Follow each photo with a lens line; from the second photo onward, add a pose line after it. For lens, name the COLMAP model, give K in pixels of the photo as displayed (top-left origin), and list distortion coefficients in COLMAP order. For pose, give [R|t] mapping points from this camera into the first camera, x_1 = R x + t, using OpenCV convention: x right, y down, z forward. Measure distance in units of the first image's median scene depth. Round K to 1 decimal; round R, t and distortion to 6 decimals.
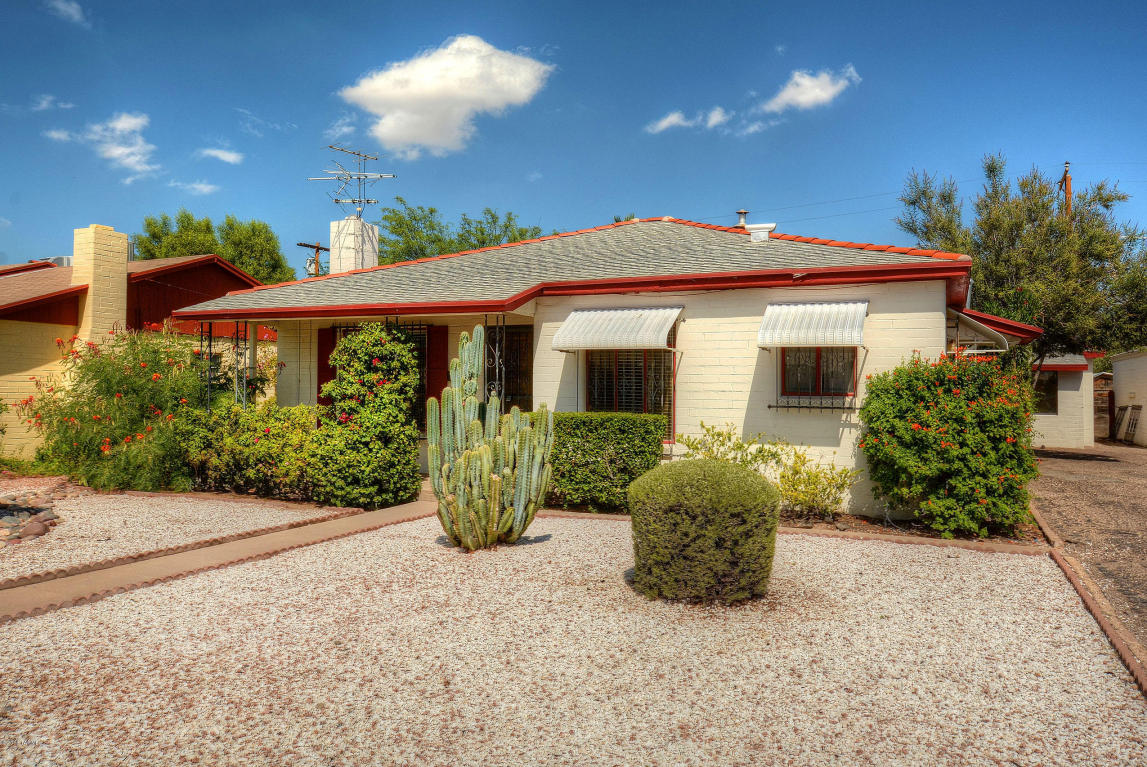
lens RADIAL K [[813.1, 0, 618.6], [0, 813.1, 382.0], [0, 0, 1]] dist [0.011252, 0.002333]
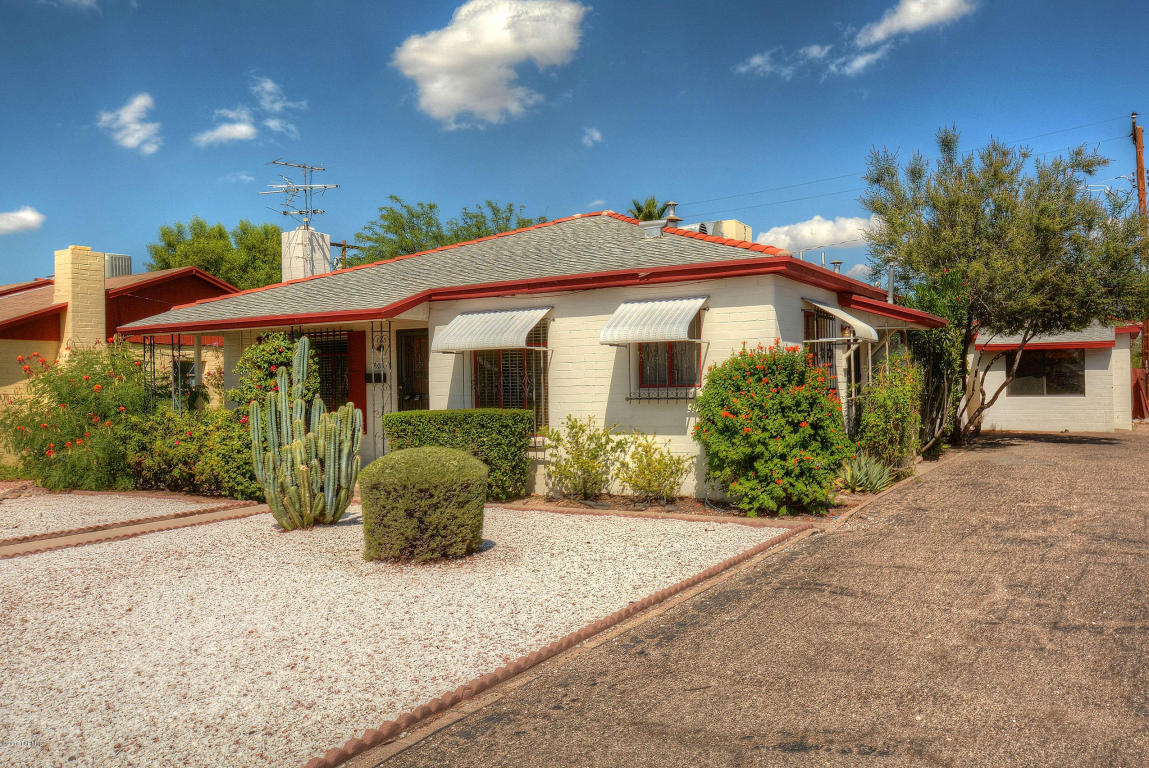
lens RADIAL K [[892.1, 0, 613.0], [0, 892.1, 384.8], [0, 0, 1]] dist [0.011839, 0.000137]
pose [[0.994288, -0.030693, -0.102221, 0.281569], [0.031946, 0.999433, 0.010638, -0.000914], [0.101837, -0.013843, 0.994705, -0.154513]]
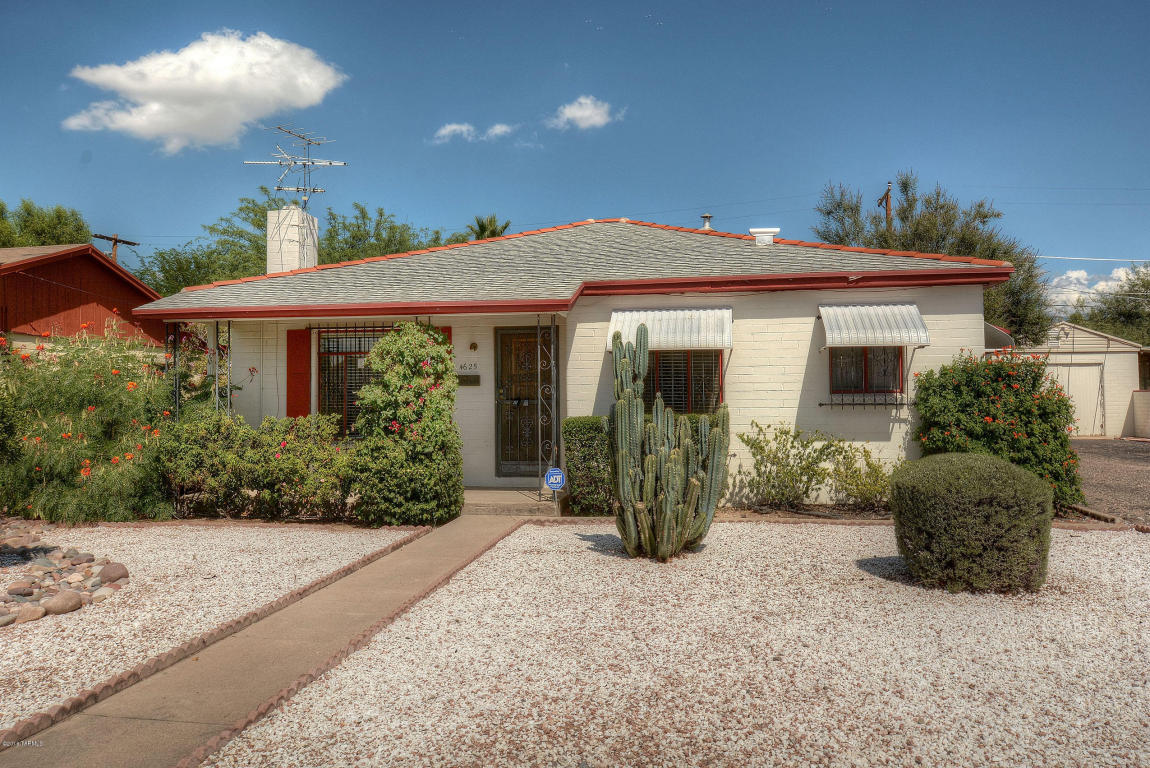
lens RADIAL K [[815.2, 0, 620.2], [0, 815.2, 382.5], [0, 0, 1]] dist [0.011252, 0.002333]
pose [[0.970168, -0.015340, 0.241949, -0.306557], [0.016390, 0.999863, -0.002330, 0.000321], [-0.241880, 0.006226, 0.970286, 0.054147]]
